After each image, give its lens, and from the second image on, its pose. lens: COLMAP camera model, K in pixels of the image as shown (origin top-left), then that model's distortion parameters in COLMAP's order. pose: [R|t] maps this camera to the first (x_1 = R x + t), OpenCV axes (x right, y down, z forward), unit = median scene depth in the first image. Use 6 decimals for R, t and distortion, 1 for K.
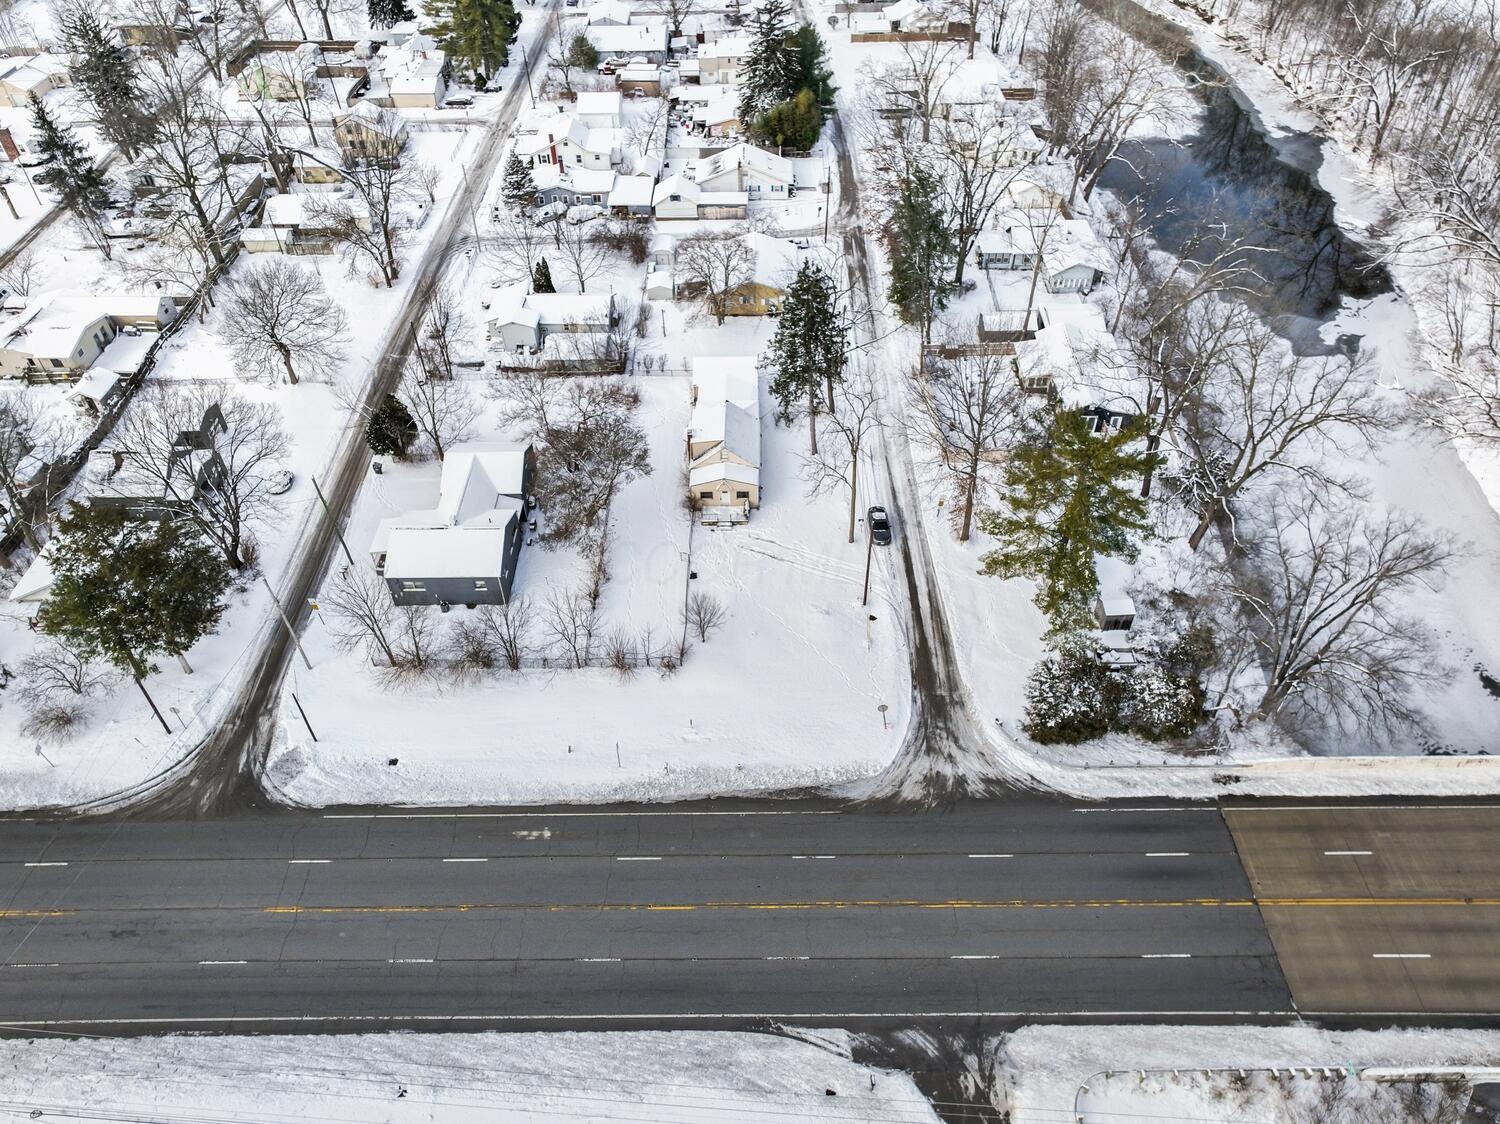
lens RADIAL K [[1077.7, 0, 750.0], [0, 1077.7, 562.0], [0, 0, 1]] dist [0.001946, 0.010462]
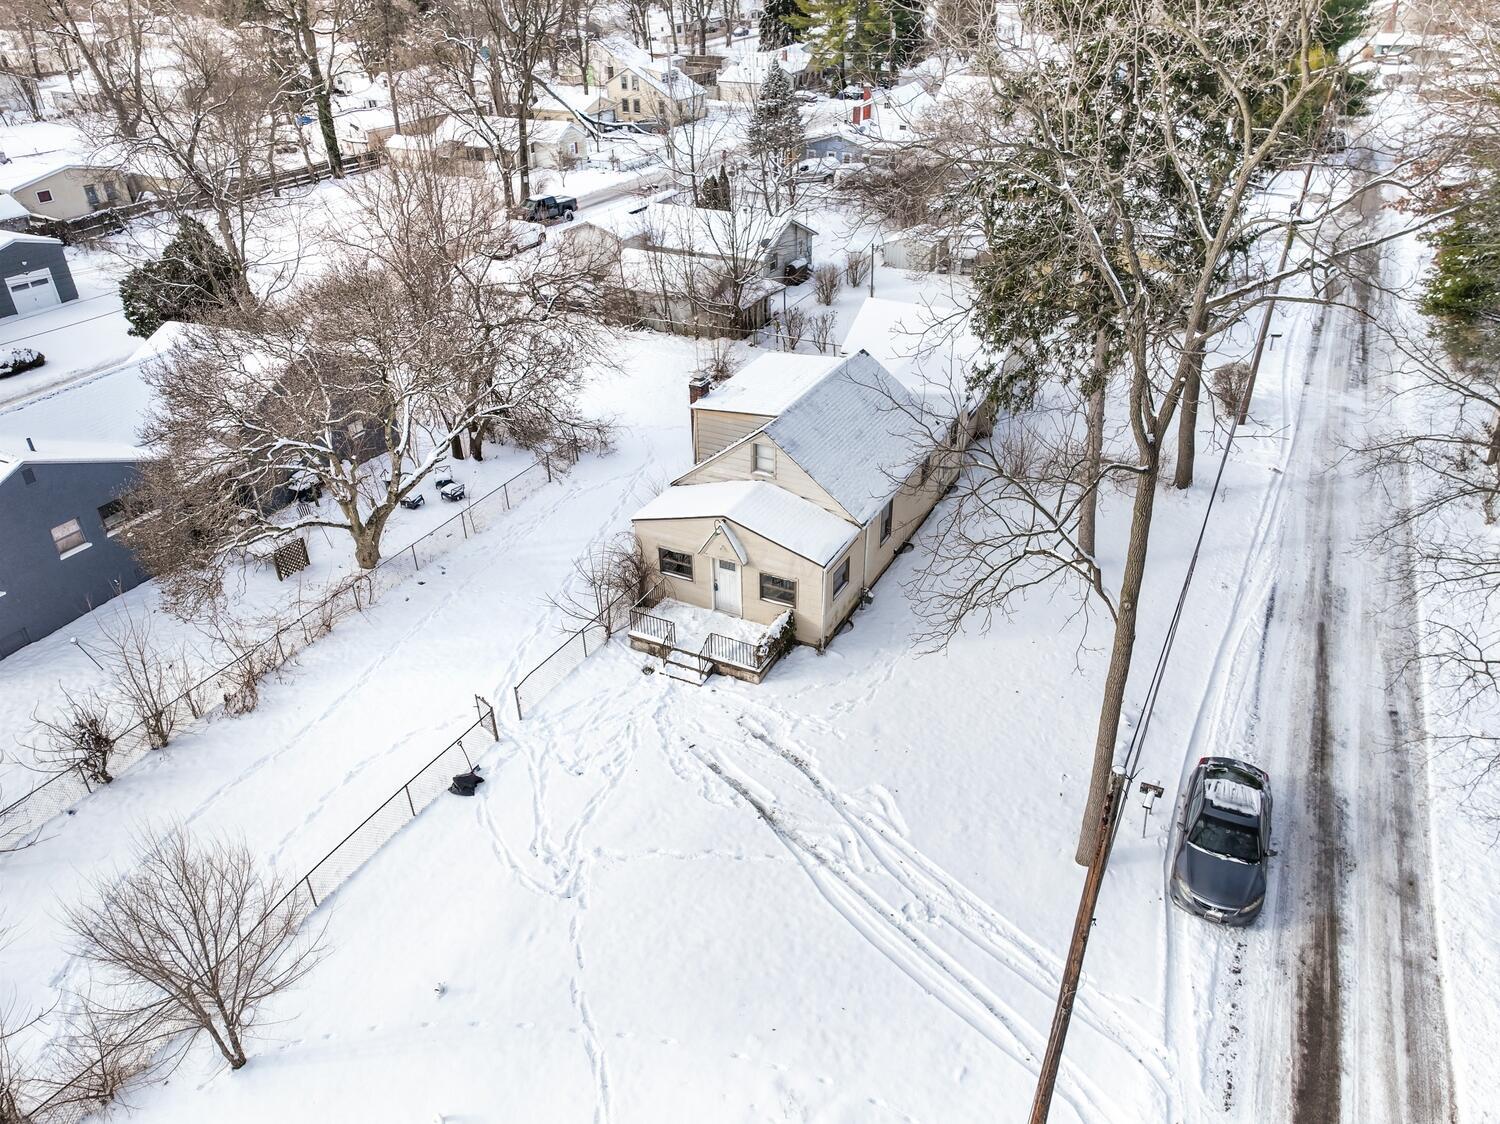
lens RADIAL K [[1077.7, 0, 750.0], [0, 1077.7, 562.0], [0, 0, 1]] dist [0.001946, 0.010462]
pose [[0.892788, 0.236568, -0.383360, 0.114414], [-0.312511, 0.938180, -0.148848, -0.024278], [0.324448, 0.252694, 0.911526, 0.807210]]
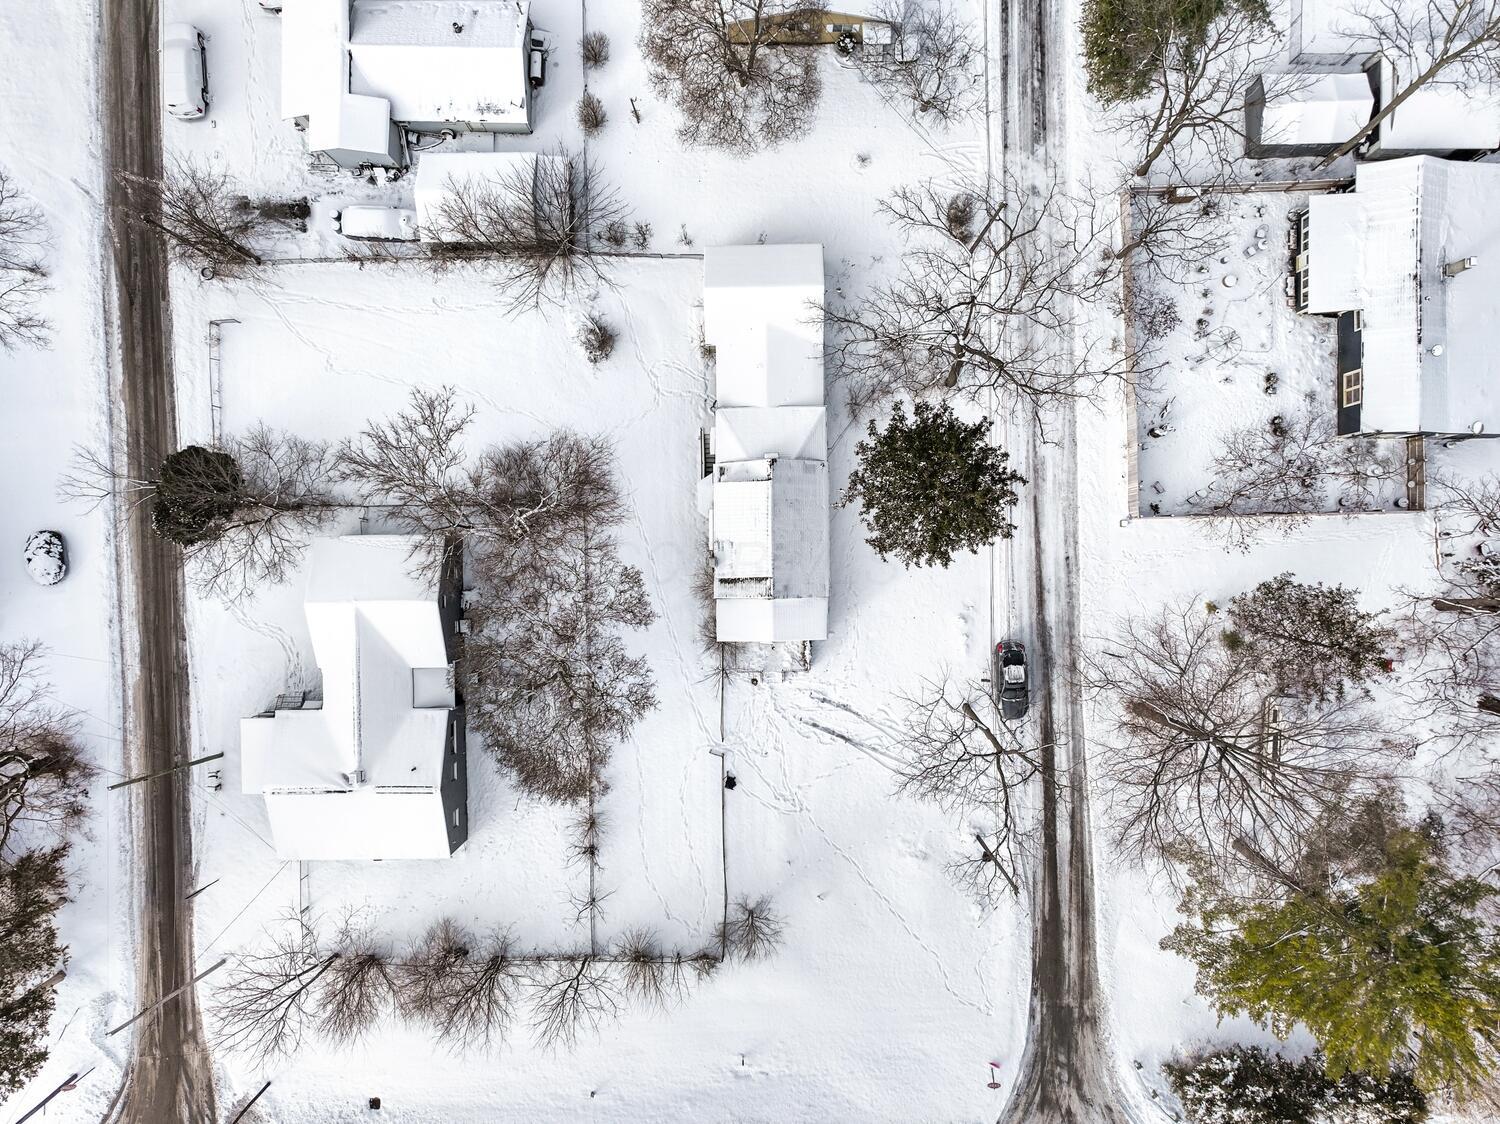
lens RADIAL K [[1077.7, 0, 750.0], [0, 1077.7, 562.0], [0, 0, 1]] dist [0.001946, 0.010462]
pose [[0.999835, -0.016905, 0.006627, -0.045430], [0.006602, 0.678441, 0.734625, -0.623487], [-0.016915, -0.734460, 0.678441, 0.685721]]
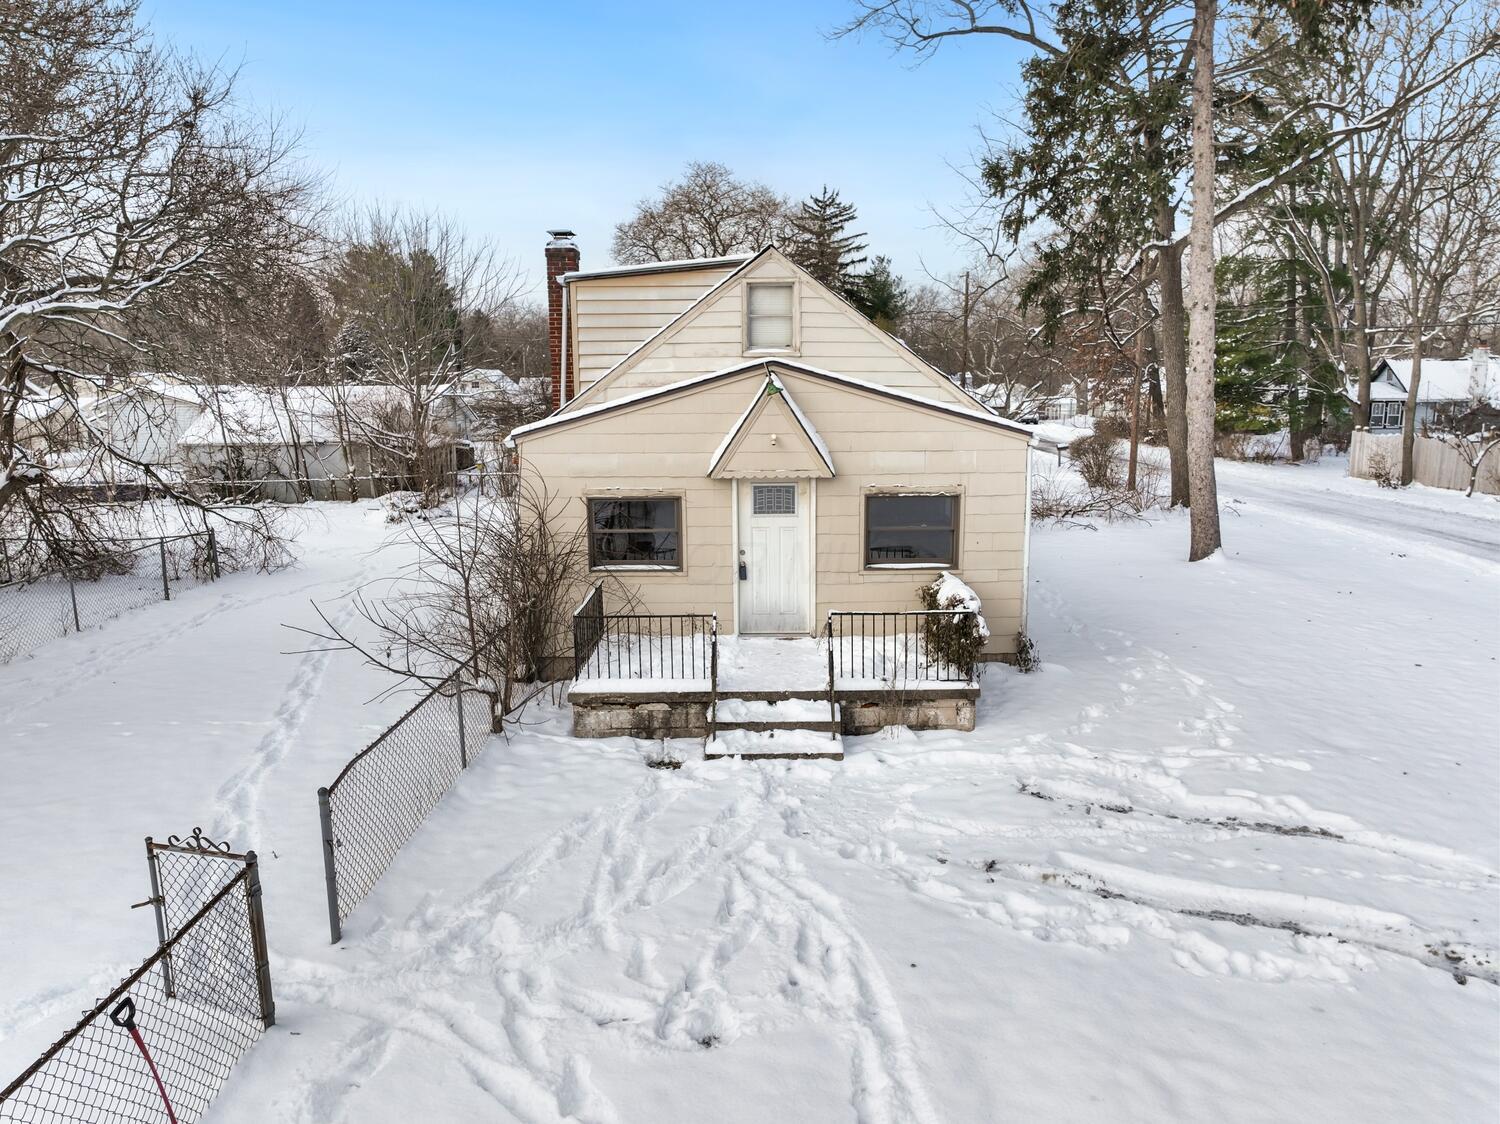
lens RADIAL K [[1072.0, 0, 750.2], [0, 1072.0, 595.2], [0, 0, 1]] dist [0.001324, 0.002019]
pose [[0.999846, 0.012589, -0.012233, -0.027366], [-0.017146, 0.849696, -0.526995, 0.014046], [0.003759, 0.527123, 0.849780, 1.007520]]
